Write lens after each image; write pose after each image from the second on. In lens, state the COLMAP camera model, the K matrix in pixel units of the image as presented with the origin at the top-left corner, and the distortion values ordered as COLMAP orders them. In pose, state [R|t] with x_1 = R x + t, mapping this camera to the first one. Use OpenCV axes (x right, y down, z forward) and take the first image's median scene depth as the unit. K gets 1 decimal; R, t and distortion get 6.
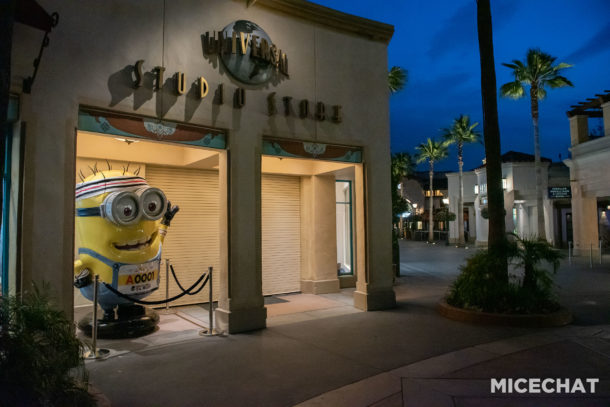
lens RADIAL K [[424.7, 0, 305.0], [0, 424.7, 203.5], [0, 0, 1]] dist [-0.066428, -0.000241]
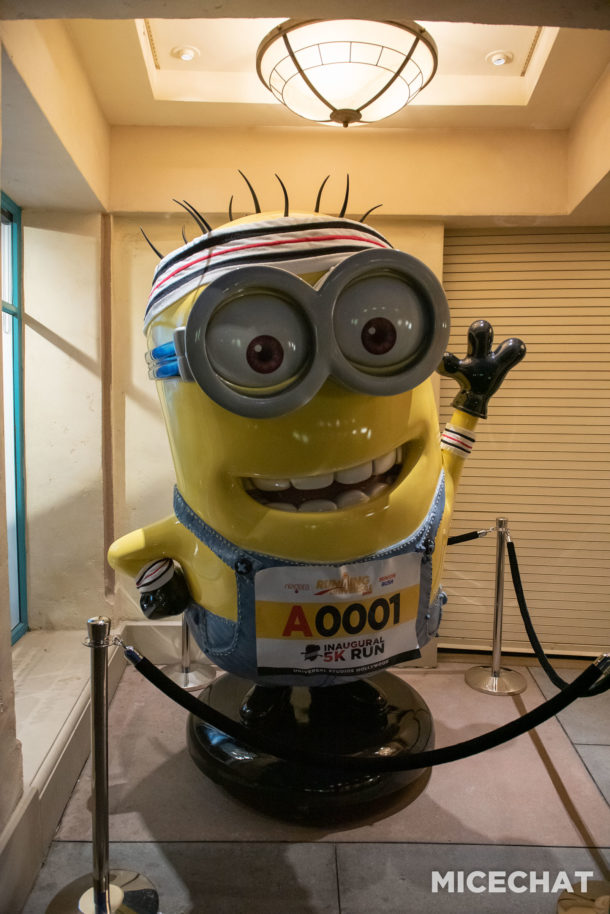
lens RADIAL K [[636.4, 0, 305.0], [0, 636.4, 457.0], [0, 0, 1]] dist [-0.066428, -0.000241]
pose [[0.734279, 0.069362, -0.675295, -0.151883], [0.017951, 0.992435, 0.121455, 0.031740], [0.678610, -0.101304, 0.727479, 0.713288]]
